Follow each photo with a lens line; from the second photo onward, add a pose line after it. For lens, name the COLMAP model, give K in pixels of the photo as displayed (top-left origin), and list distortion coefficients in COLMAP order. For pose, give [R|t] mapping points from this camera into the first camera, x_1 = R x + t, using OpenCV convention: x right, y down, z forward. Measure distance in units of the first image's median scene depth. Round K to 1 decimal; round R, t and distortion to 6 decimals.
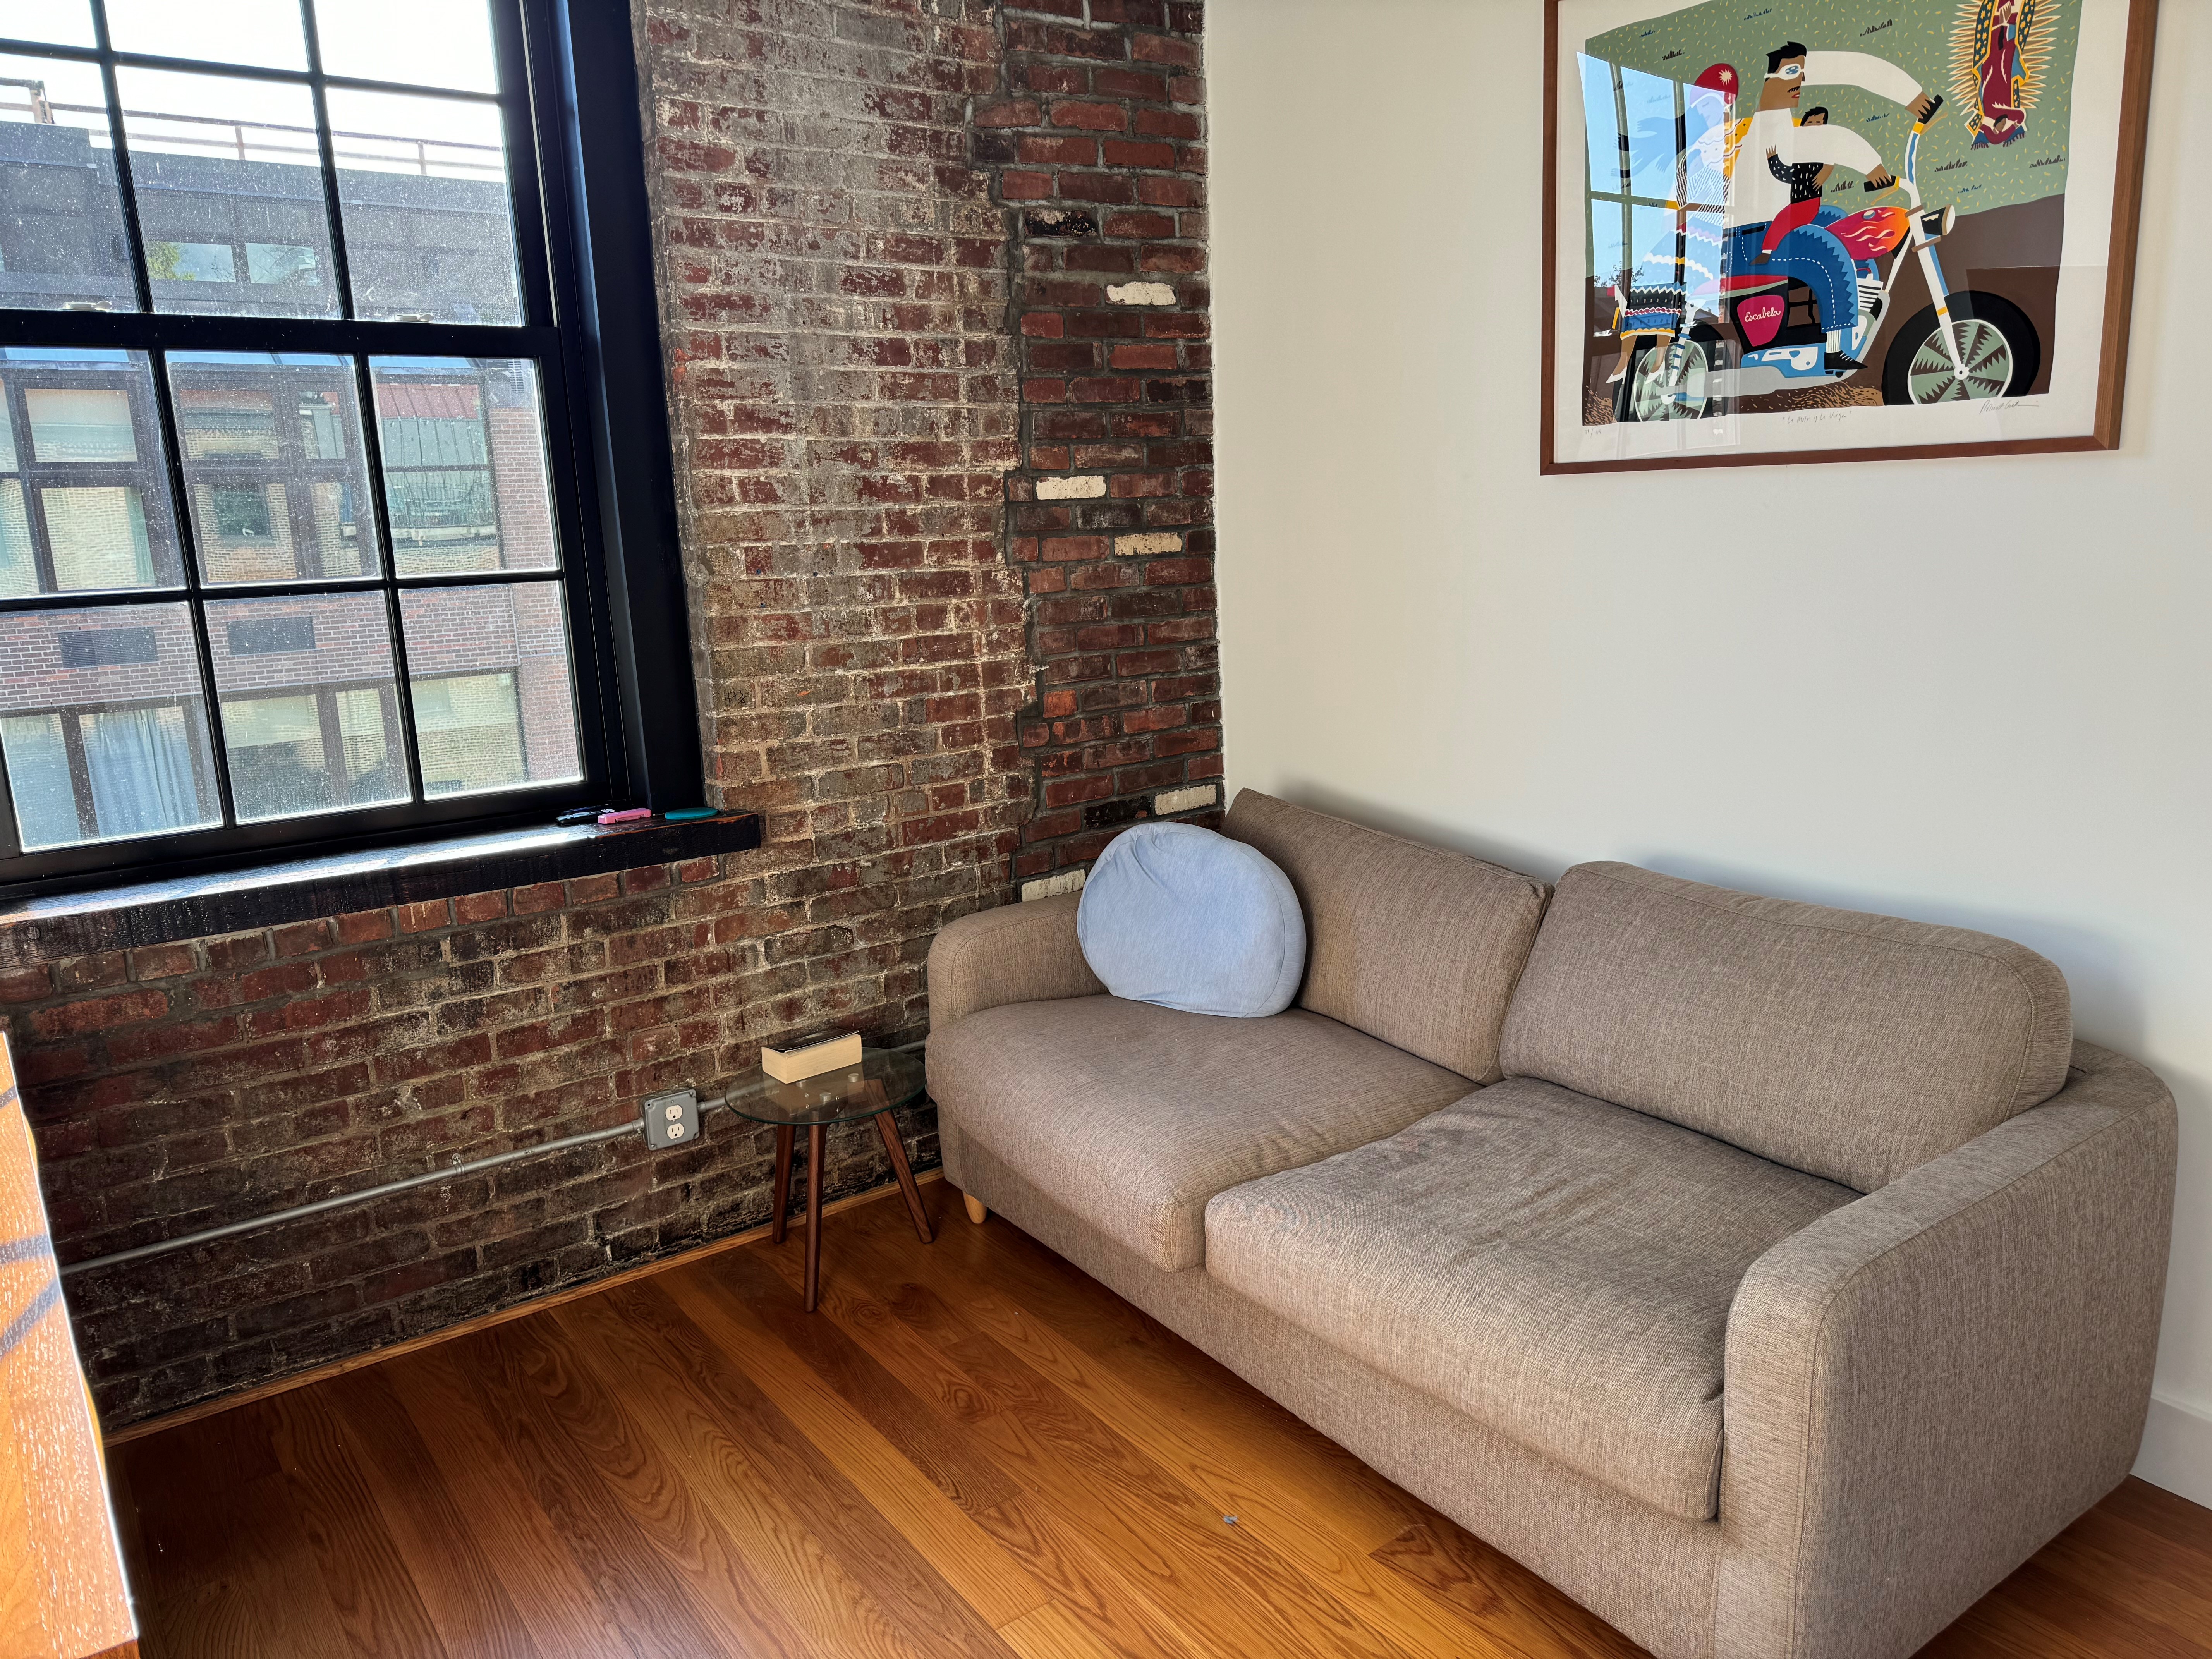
lens RADIAL K [[1569.3, 0, 1113.4], [0, 1569.3, 829.4], [0, 0, 1]] dist [0.044447, -0.051479]
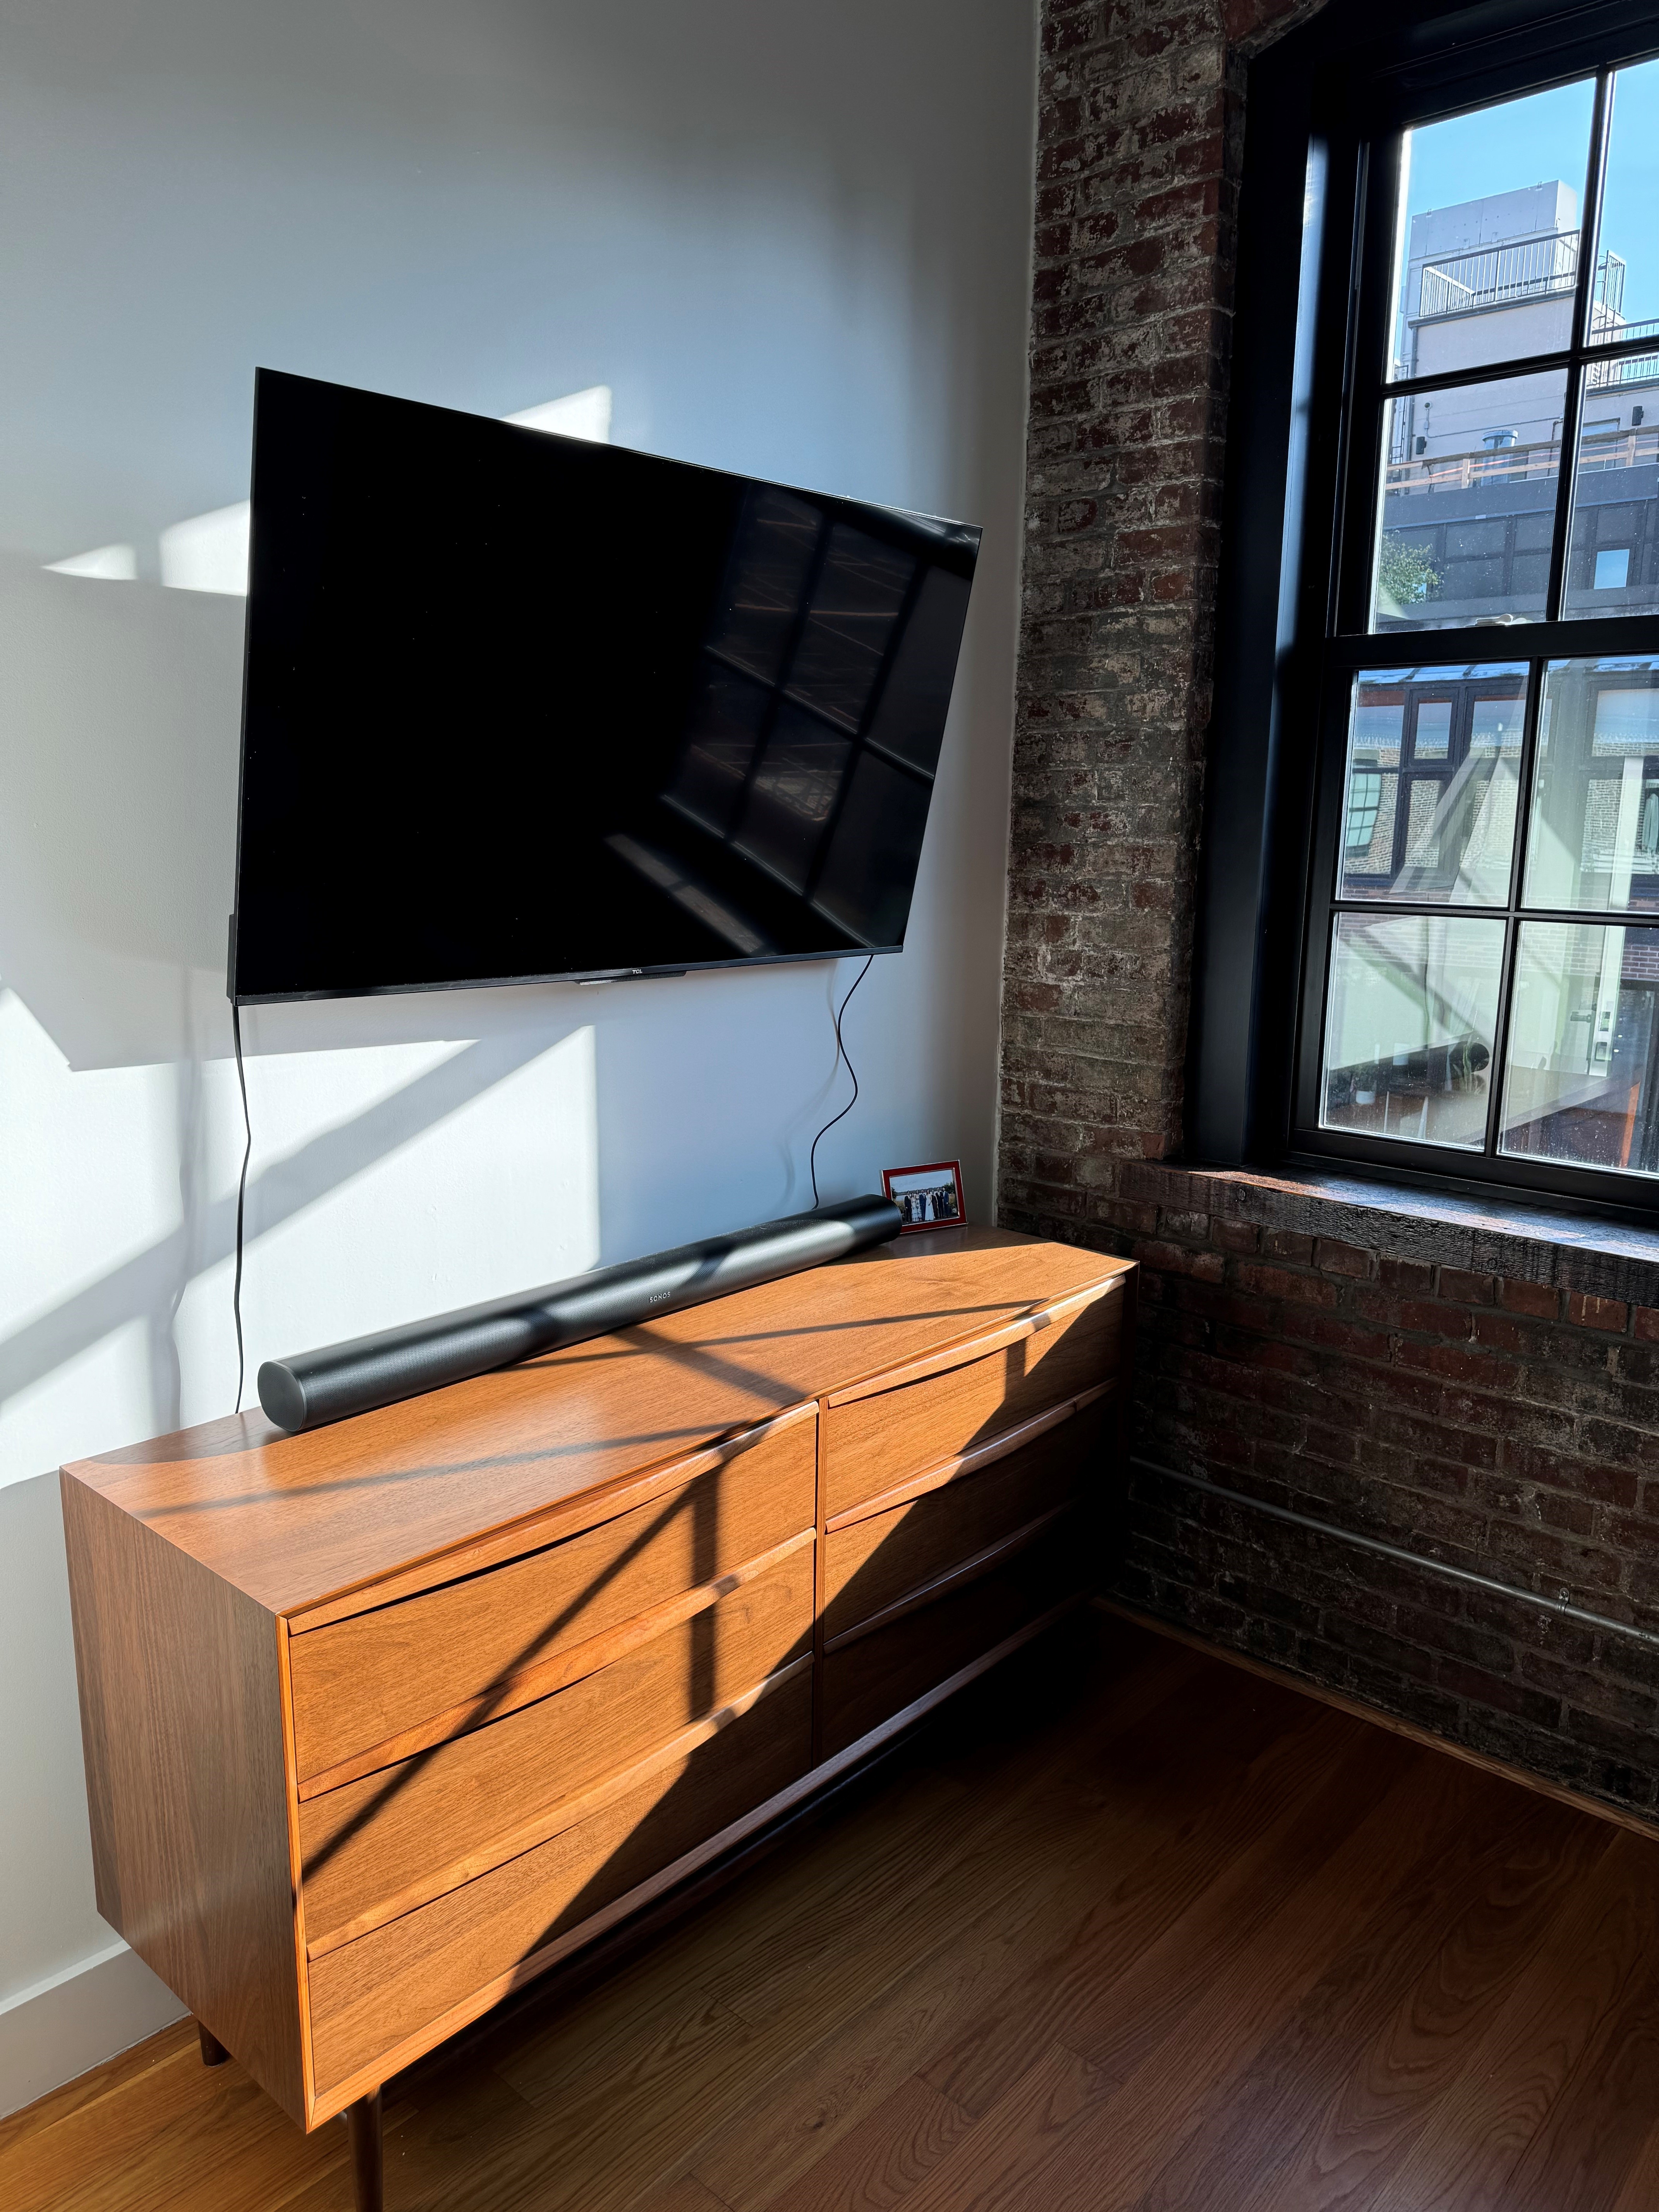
lens RADIAL K [[1569.3, 0, 829.2], [0, 1569.3, 1115.4], [0, 0, 1]] dist [0.044447, -0.051479]
pose [[0.191865, 0.223483, -0.955638, 0.256597], [-0.223378, 0.958115, 0.179215, -0.099733], [0.955662, 0.179083, 0.233750, 0.361631]]
